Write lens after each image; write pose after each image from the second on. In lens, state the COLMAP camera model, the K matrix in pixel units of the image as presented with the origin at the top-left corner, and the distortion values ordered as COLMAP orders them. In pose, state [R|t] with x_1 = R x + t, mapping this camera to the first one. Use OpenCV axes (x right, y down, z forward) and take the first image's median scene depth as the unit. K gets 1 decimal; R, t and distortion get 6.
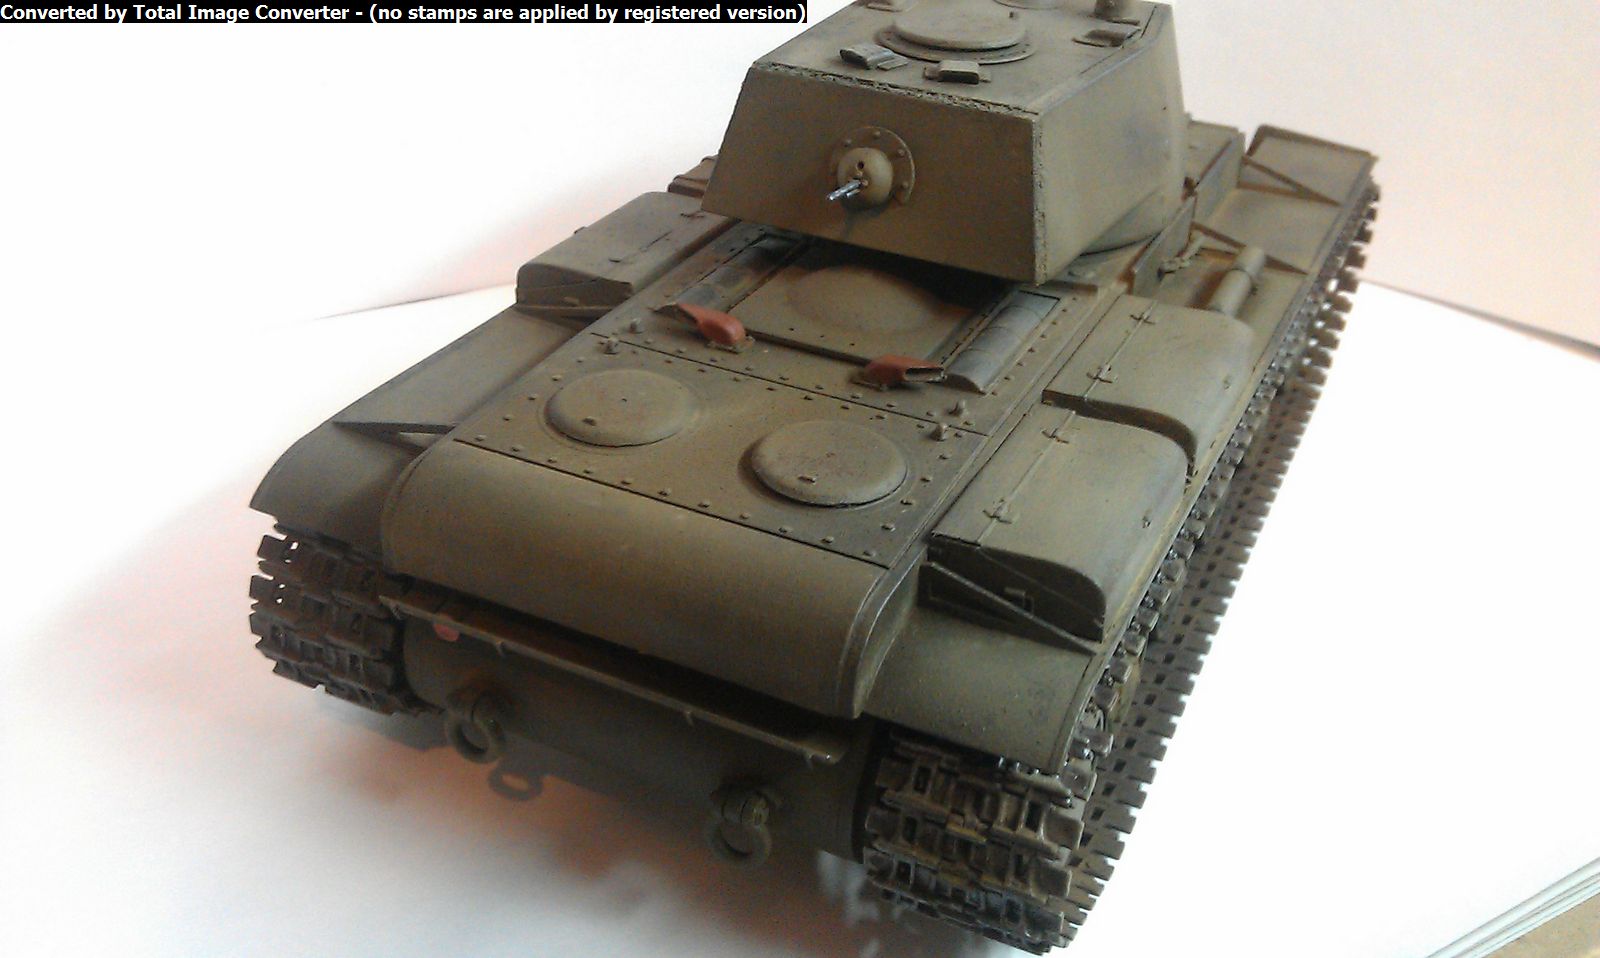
lens RADIAL K [[1603.9, 0, 800.0], [0, 1603.9, 479.0], [0, 0, 1]] dist [0.137027, -0.488473]
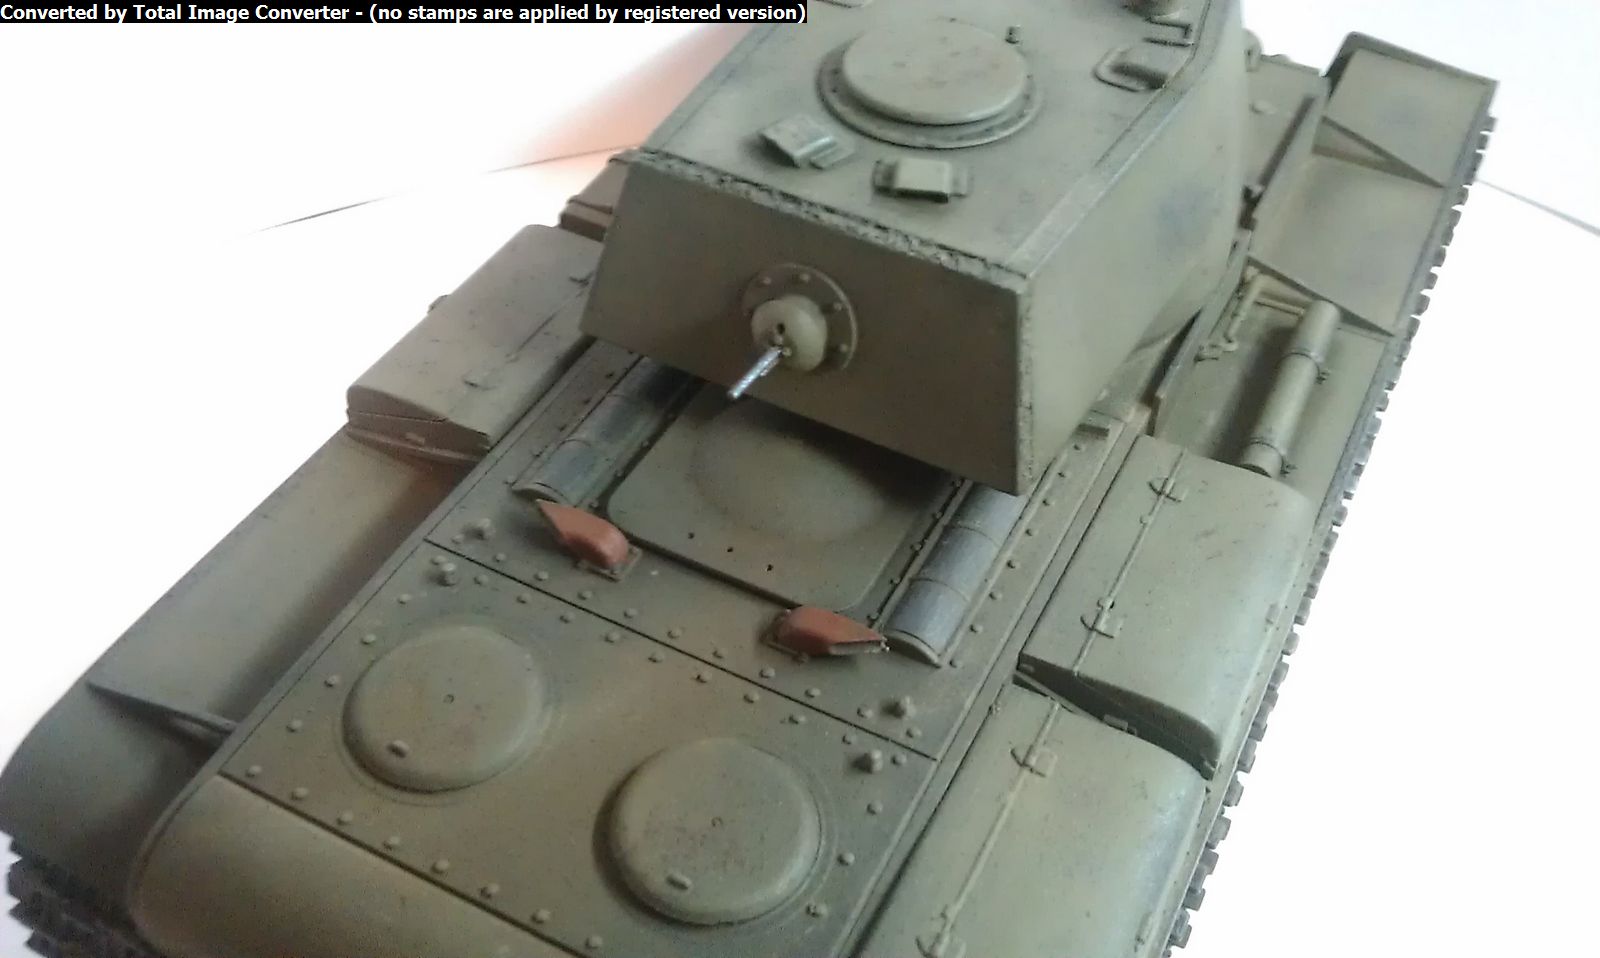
lens RADIAL K [[1603.9, 0, 800.0], [0, 1603.9, 479.0], [0, 0, 1]] dist [0.137027, -0.488473]
pose [[0.999547, 0.009960, -0.028413, 0.066925], [-0.002395, 0.967011, 0.254724, -0.310641], [0.030013, -0.254540, 0.966596, 0.282911]]
